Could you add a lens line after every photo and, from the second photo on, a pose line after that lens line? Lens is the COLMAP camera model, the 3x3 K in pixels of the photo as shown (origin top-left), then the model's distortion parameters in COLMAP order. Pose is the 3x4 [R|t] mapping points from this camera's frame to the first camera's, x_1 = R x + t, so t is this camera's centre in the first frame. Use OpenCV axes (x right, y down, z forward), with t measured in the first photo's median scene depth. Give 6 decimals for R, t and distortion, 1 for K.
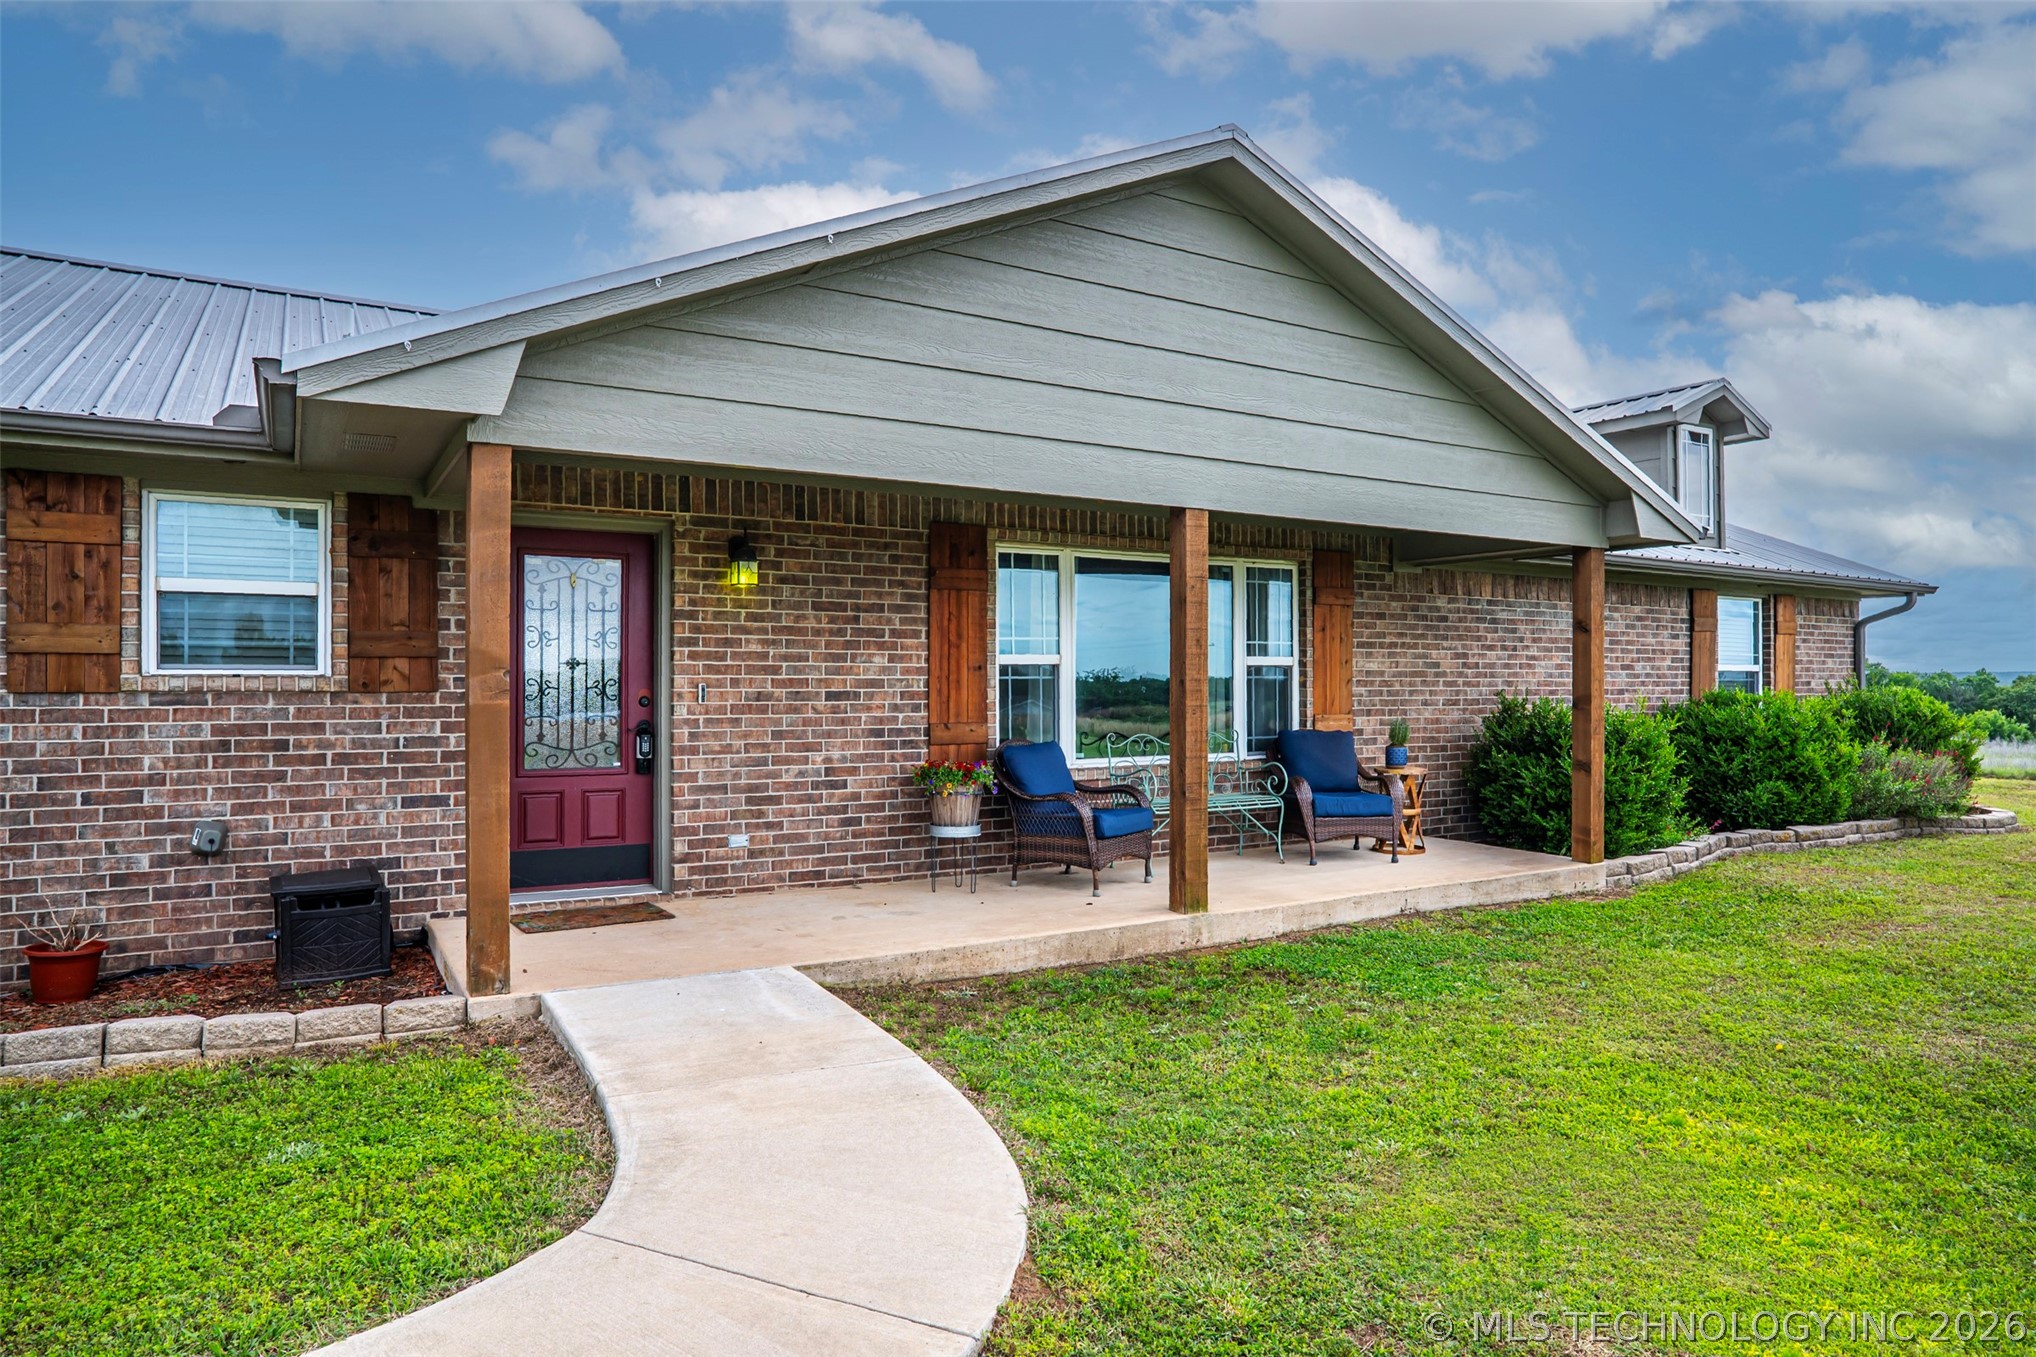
lens RADIAL K [[1239.4, 0, 1018.0], [0, 1239.4, 678.5], [0, 0, 1]] dist [-0.028072, 0.004305]
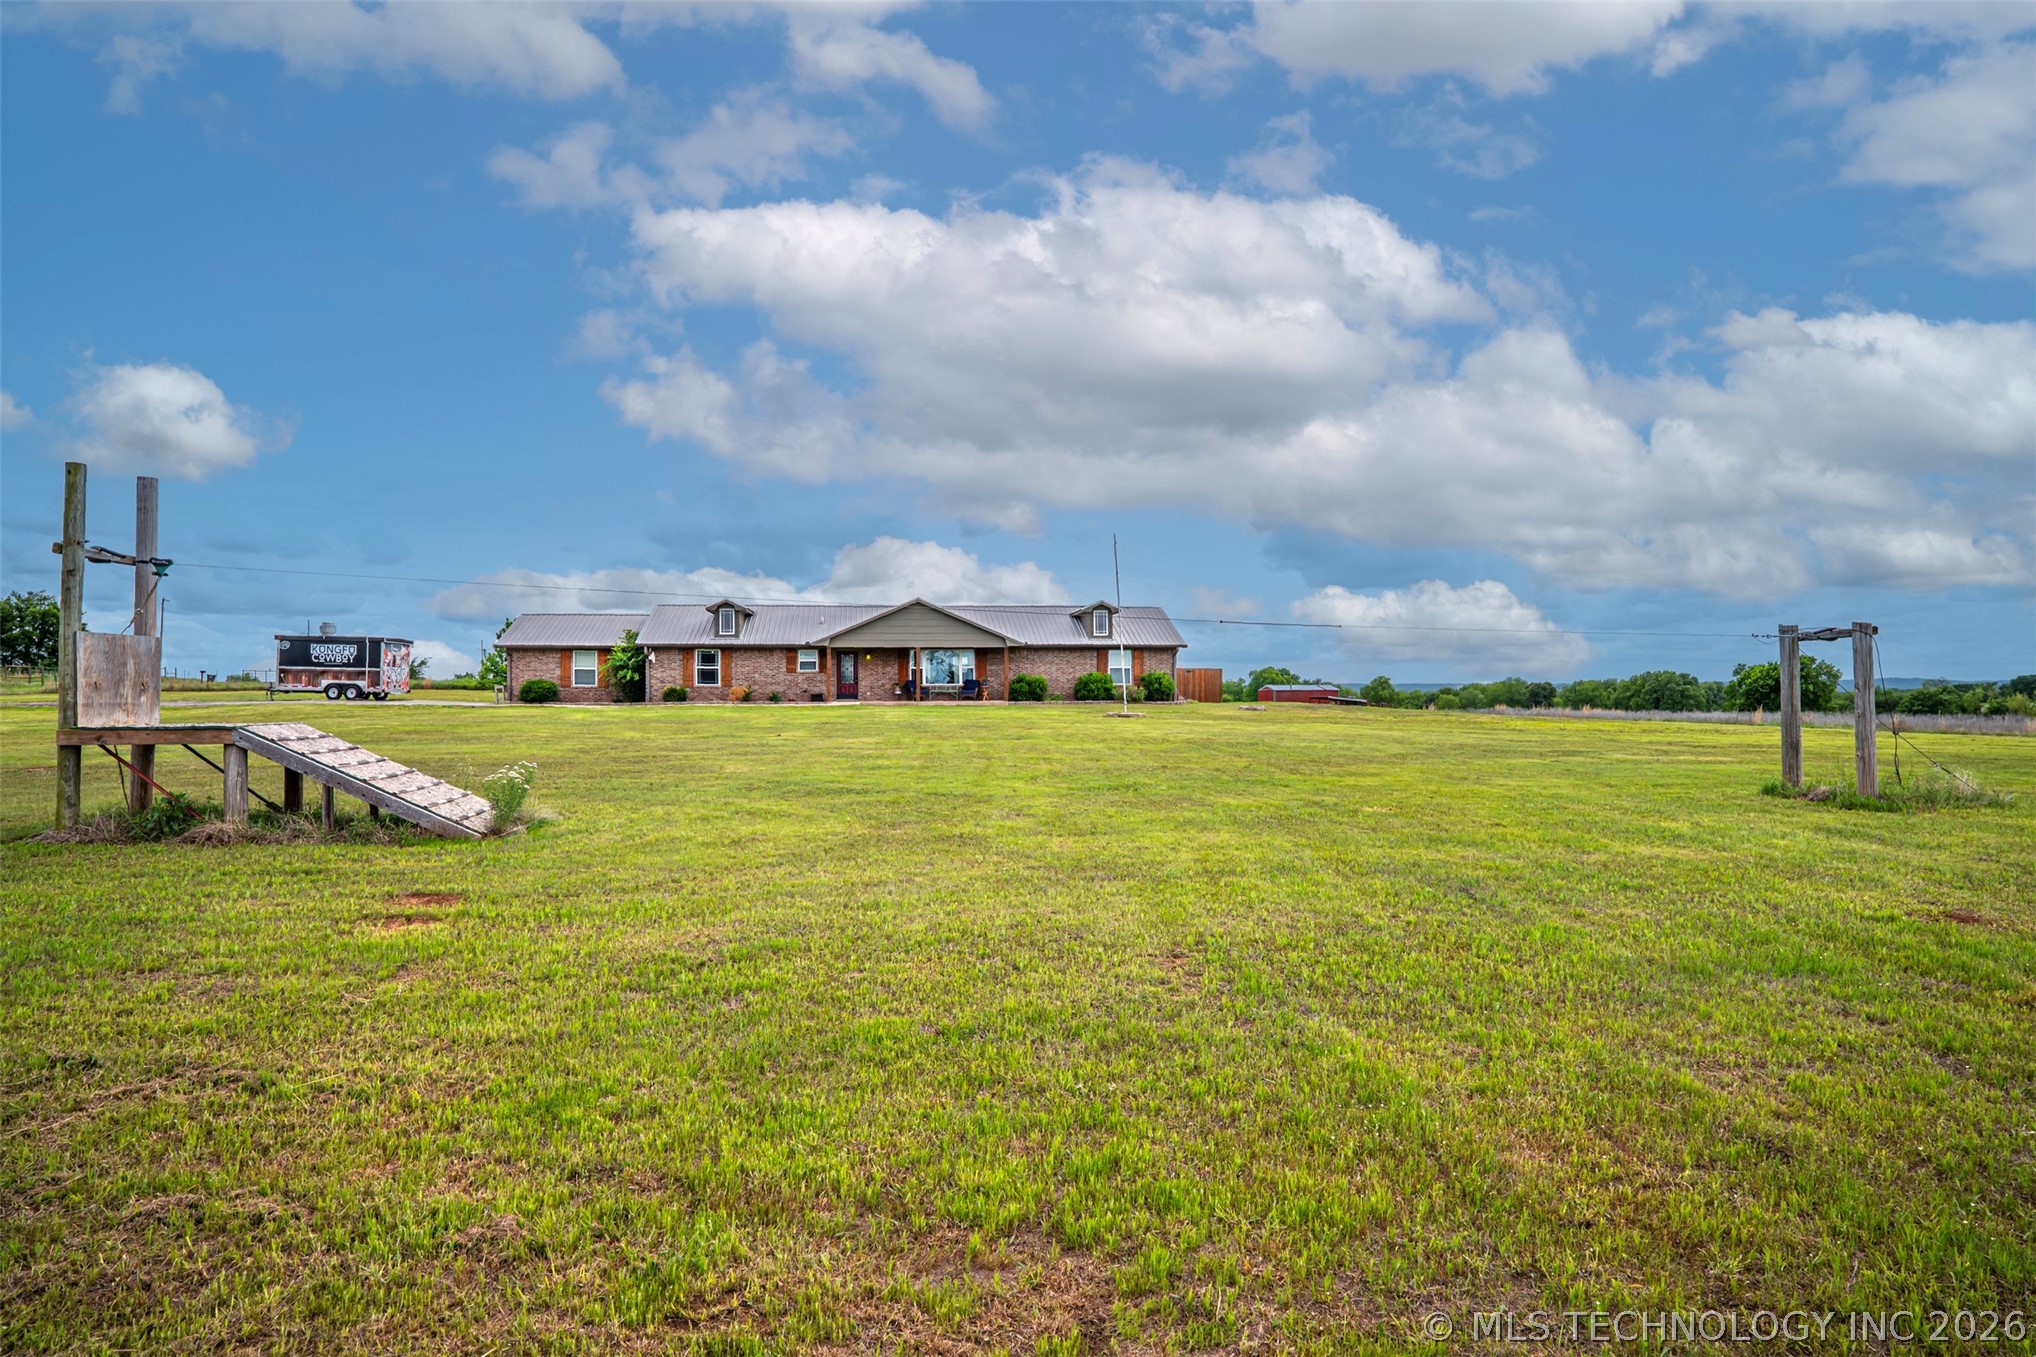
lens RADIAL K [[1239.4, 0, 1018.0], [0, 1239.4, 678.5], [0, 0, 1]] dist [-0.028072, 0.004305]
pose [[0.908217, -0.008127, -0.418420, 2.979449], [0.005886, 0.999961, -0.006646, 0.080107], [0.418458, 0.003573, 0.908229, -4.310743]]
